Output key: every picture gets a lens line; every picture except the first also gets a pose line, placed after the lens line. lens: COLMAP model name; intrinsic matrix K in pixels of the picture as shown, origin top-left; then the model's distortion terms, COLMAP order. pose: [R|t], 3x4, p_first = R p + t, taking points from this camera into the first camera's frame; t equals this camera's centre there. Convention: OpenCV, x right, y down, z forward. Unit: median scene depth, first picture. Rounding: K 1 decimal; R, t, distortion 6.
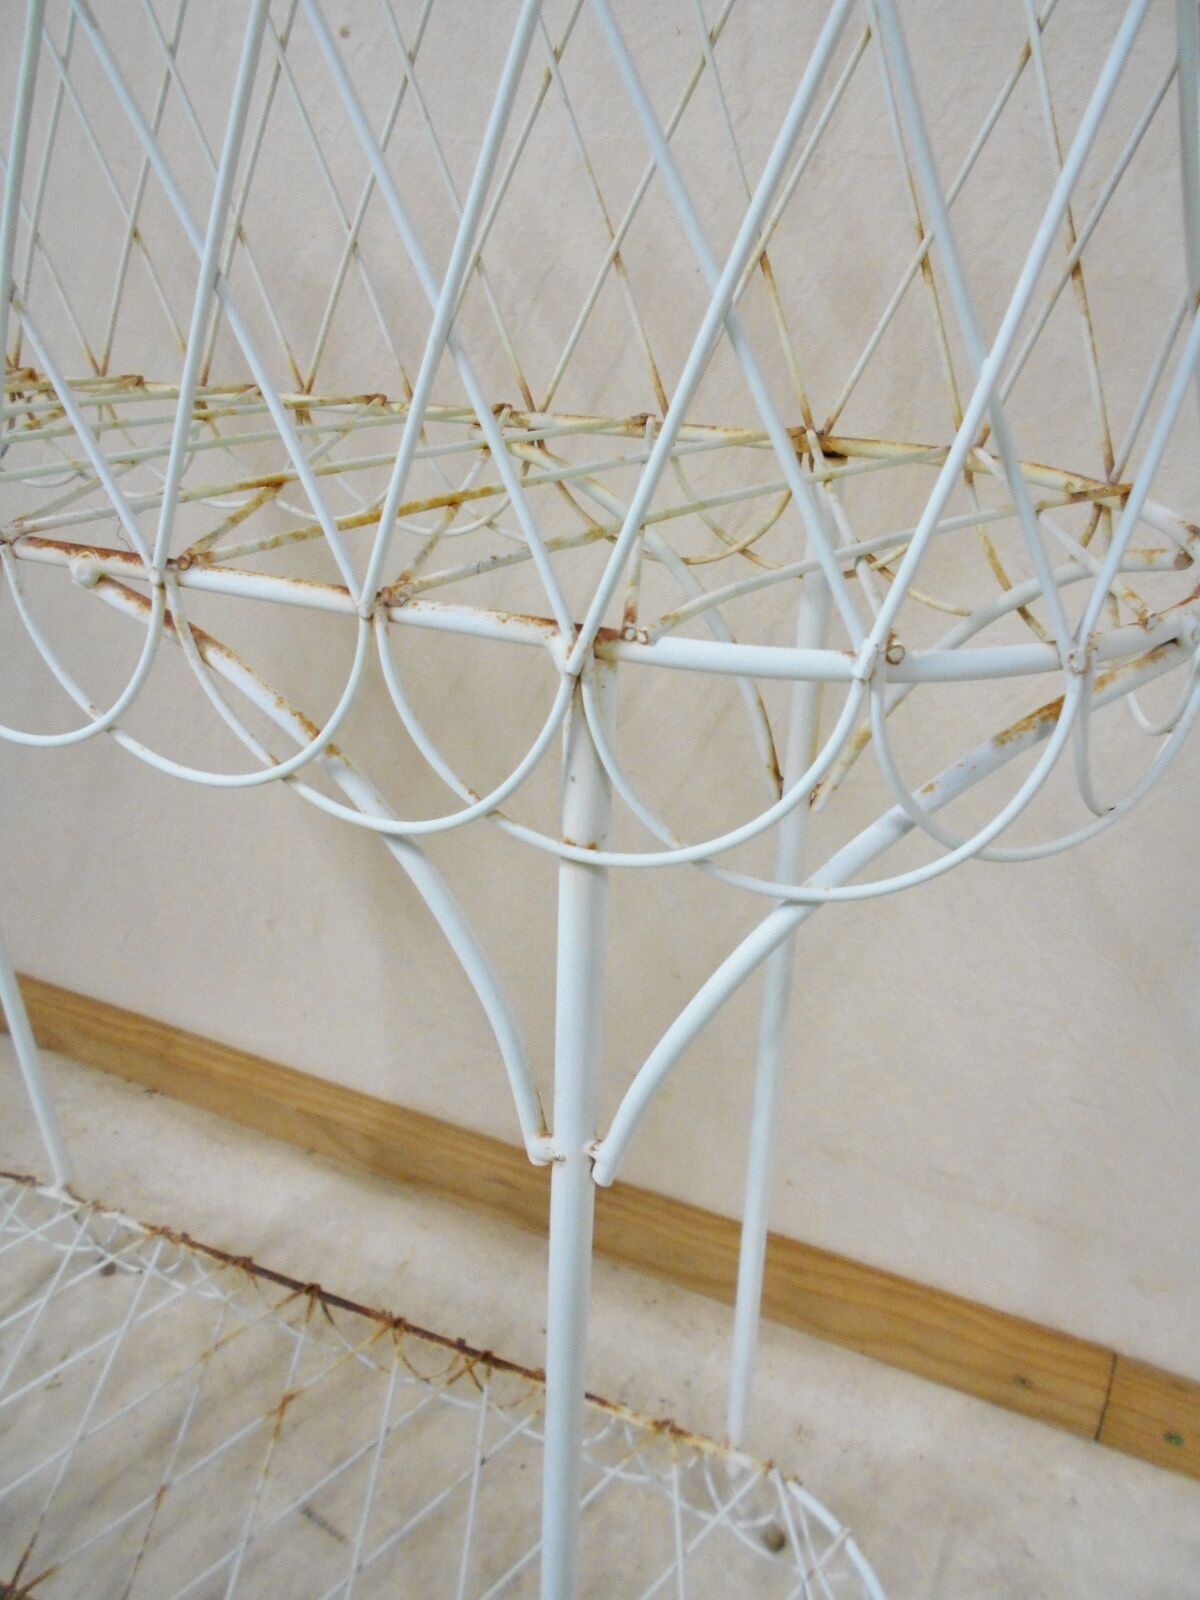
lens RADIAL K [[1247.2, 0, 556.0], [0, 1247.2, 800.3], [0, 0, 1]] dist [-0.003326, -0.009734]
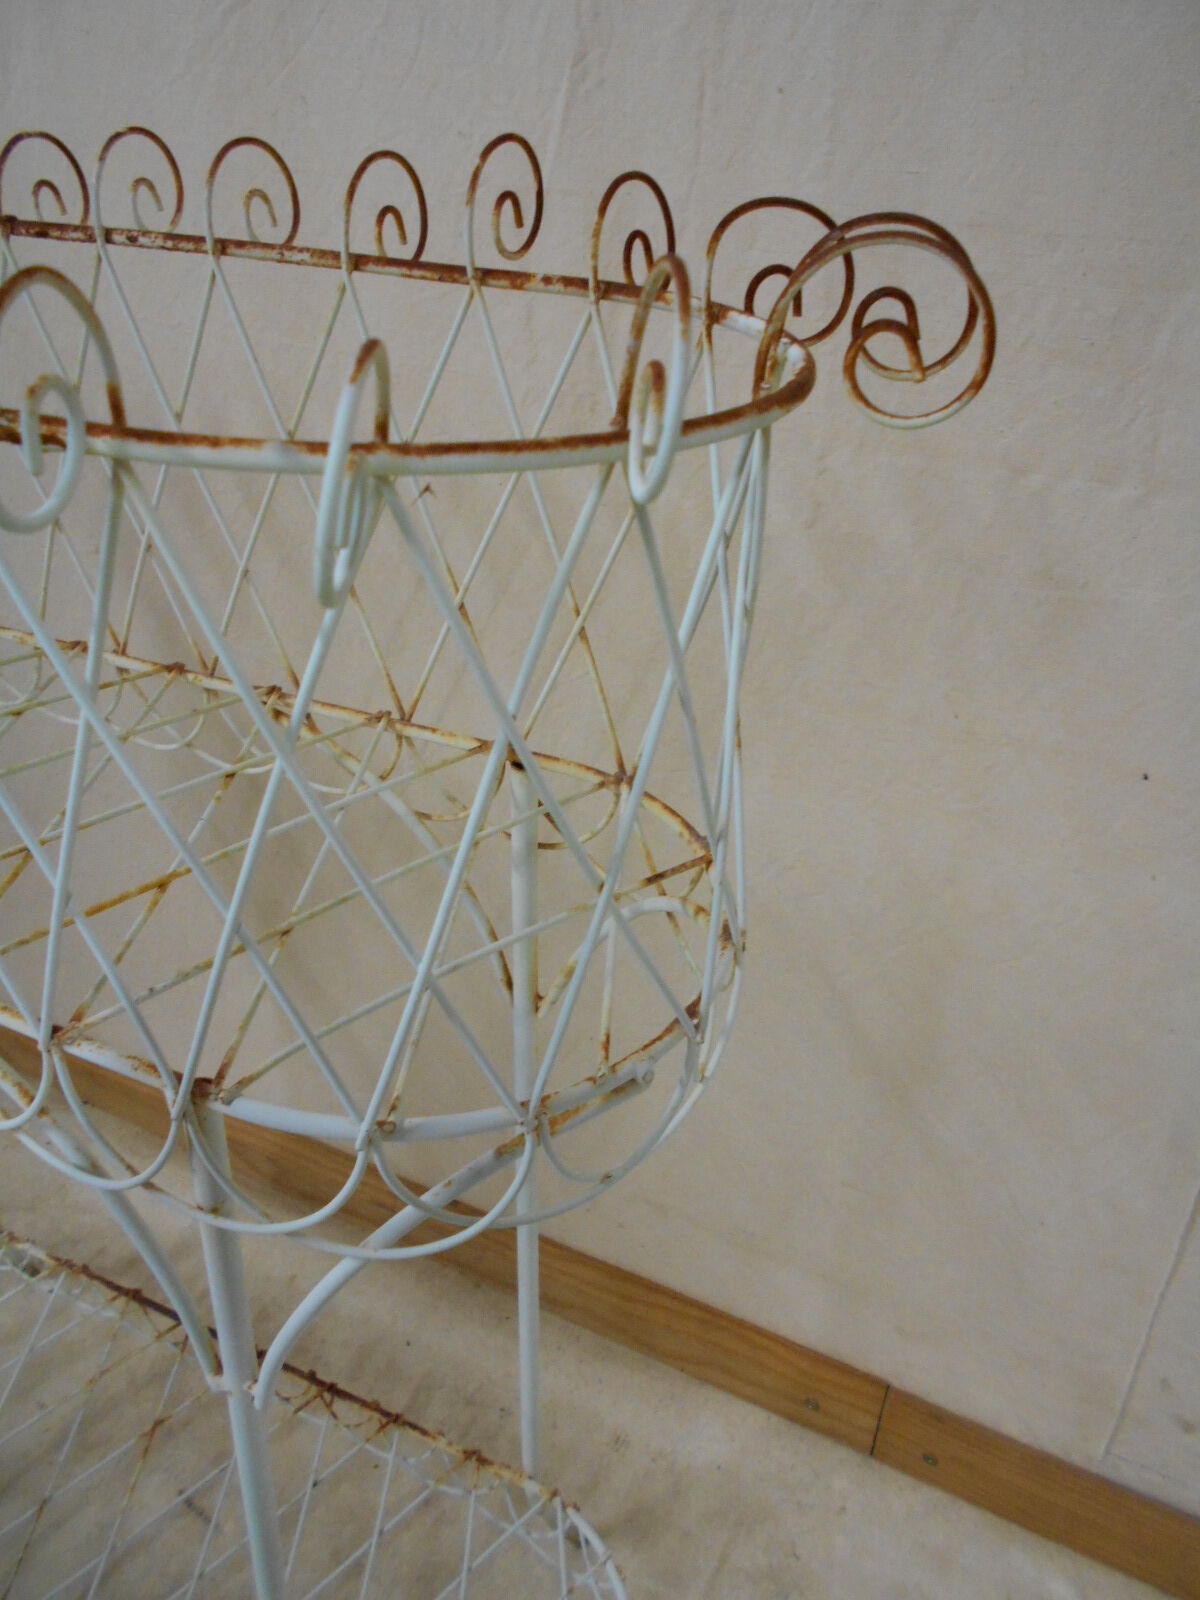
lens RADIAL K [[1247.2, 0, 556.0], [0, 1247.2, 800.3], [0, 0, 1]] dist [-0.003326, -0.009734]
pose [[0.999796, 0.019633, -0.004692, 0.144051], [-0.019238, 0.997138, 0.073108, -0.186365], [0.006114, -0.073003, 0.997313, -0.122008]]
